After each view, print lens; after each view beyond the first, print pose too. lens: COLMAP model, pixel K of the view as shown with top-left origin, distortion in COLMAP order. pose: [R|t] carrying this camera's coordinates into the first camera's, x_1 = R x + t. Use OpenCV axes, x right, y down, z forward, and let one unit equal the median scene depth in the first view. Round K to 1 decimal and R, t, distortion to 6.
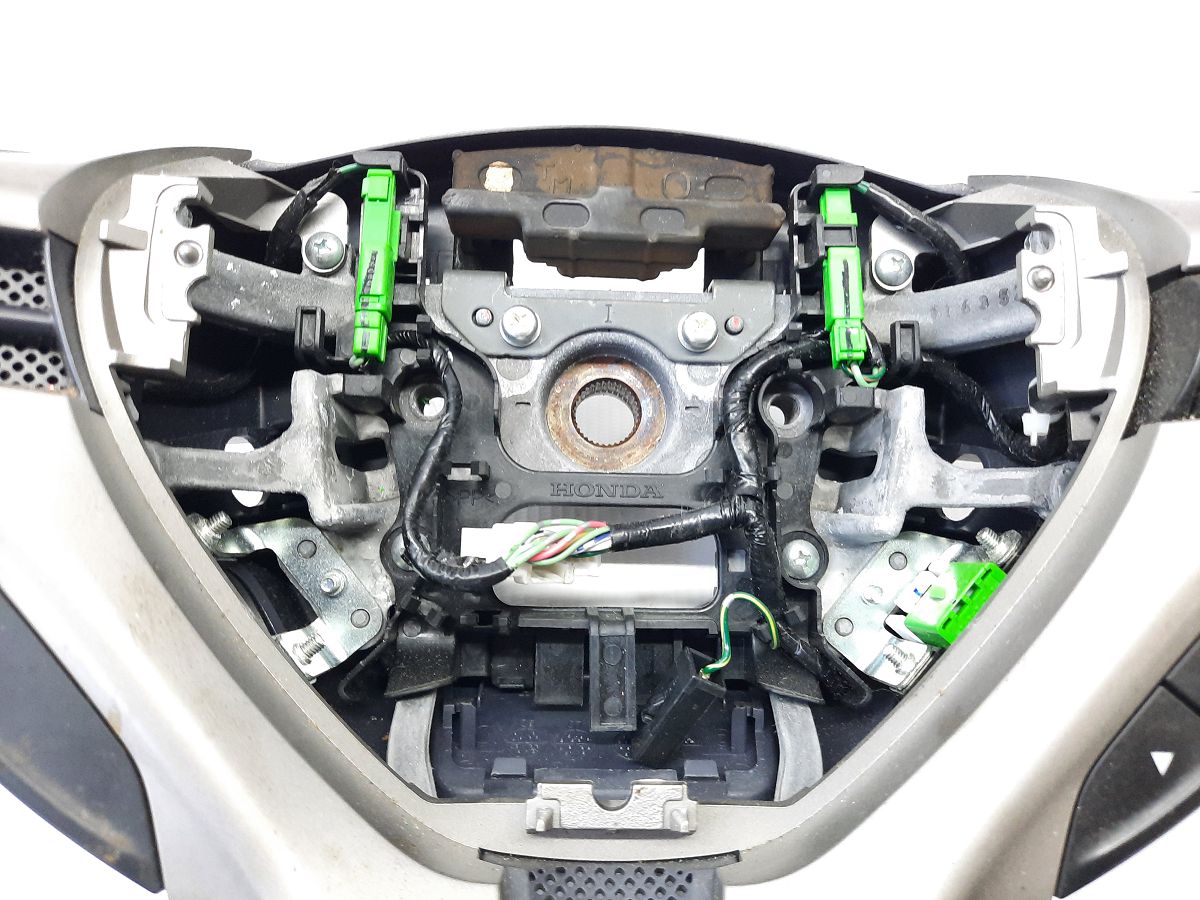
lens RADIAL K [[861.2, 0, 600.0], [0, 861.2, 450.0], [0, 0, 1]] dist [0.010431, -0.002572]
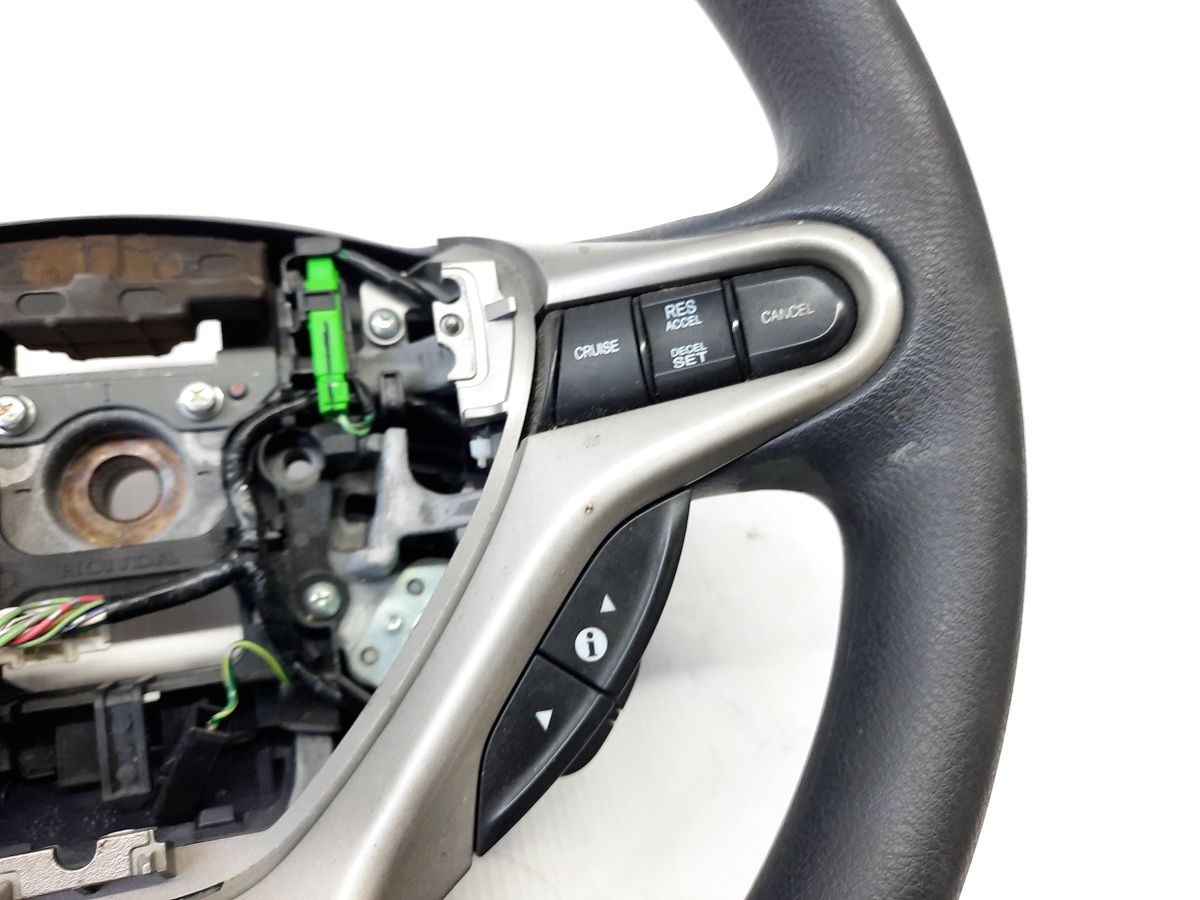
lens RADIAL K [[867.6, 0, 600.0], [0, 867.6, 450.0], [0, 0, 1]] dist [-0.032697, -0.003609]
pose [[0.960975, -0.124464, 0.247056, 0.328400], [0.141529, 0.988541, -0.052493, 0.048132], [-0.237691, 0.085410, 0.967578, -0.132138]]
